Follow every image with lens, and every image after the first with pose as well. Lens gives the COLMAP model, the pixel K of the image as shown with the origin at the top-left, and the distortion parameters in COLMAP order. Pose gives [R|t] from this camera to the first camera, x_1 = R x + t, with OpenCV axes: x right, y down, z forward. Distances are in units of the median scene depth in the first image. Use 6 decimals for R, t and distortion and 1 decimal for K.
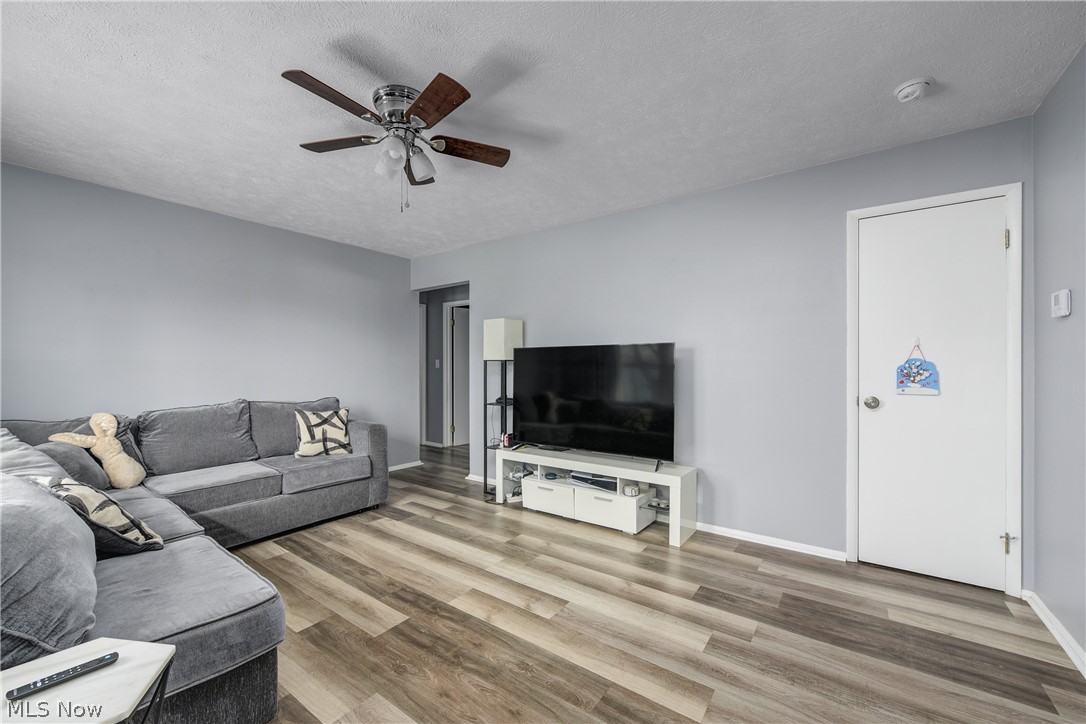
lens RADIAL K [[429.0, 0, 541.9], [0, 429.0, 365.1], [0, 0, 1]] dist [-0.006707, -0.001383]
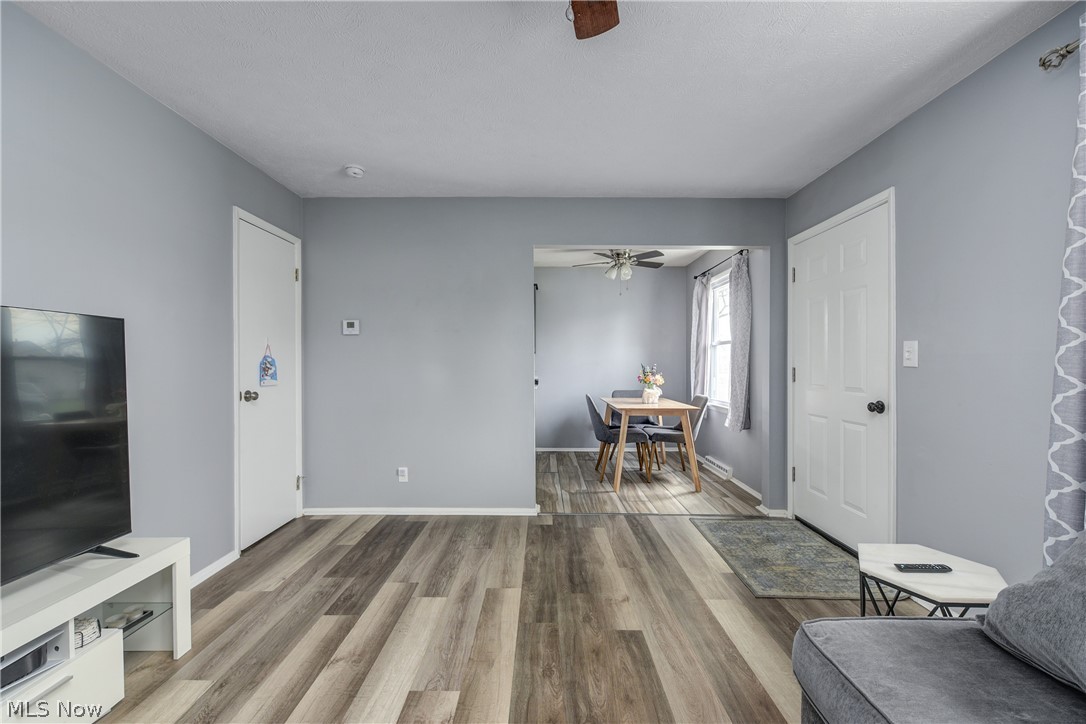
lens RADIAL K [[450.4, 0, 539.2], [0, 450.4, 364.3], [0, 0, 1]] dist [-0.007737, 0.000788]
pose [[-0.578589, -0.004061, 0.815609, -0.543948], [-0.001709, 0.999991, 0.003766, 0.001962], [-0.815617, 0.000786, -0.578591, 1.017083]]
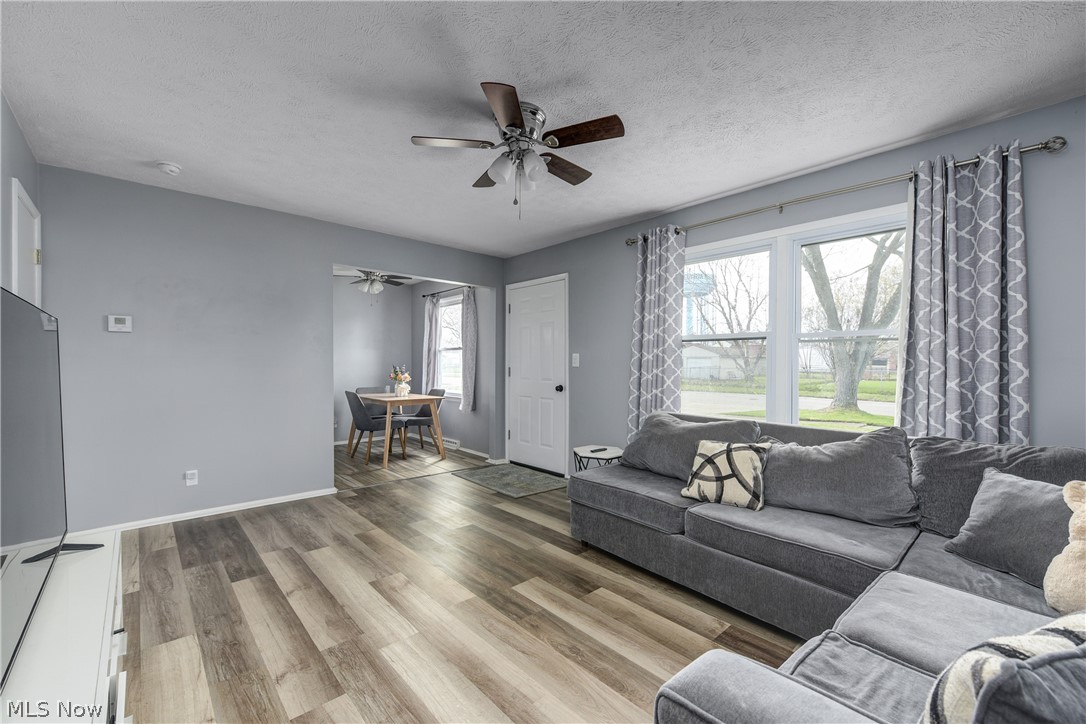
lens RADIAL K [[450.4, 0, 539.9], [0, 450.4, 360.7], [0, 0, 1]] dist [-0.007737, 0.000788]
pose [[-0.977751, -0.002623, 0.209752, -0.478947], [-0.004599, 0.999950, -0.008935, 0.003245], [-0.209718, -0.009701, -0.977714, 1.632874]]
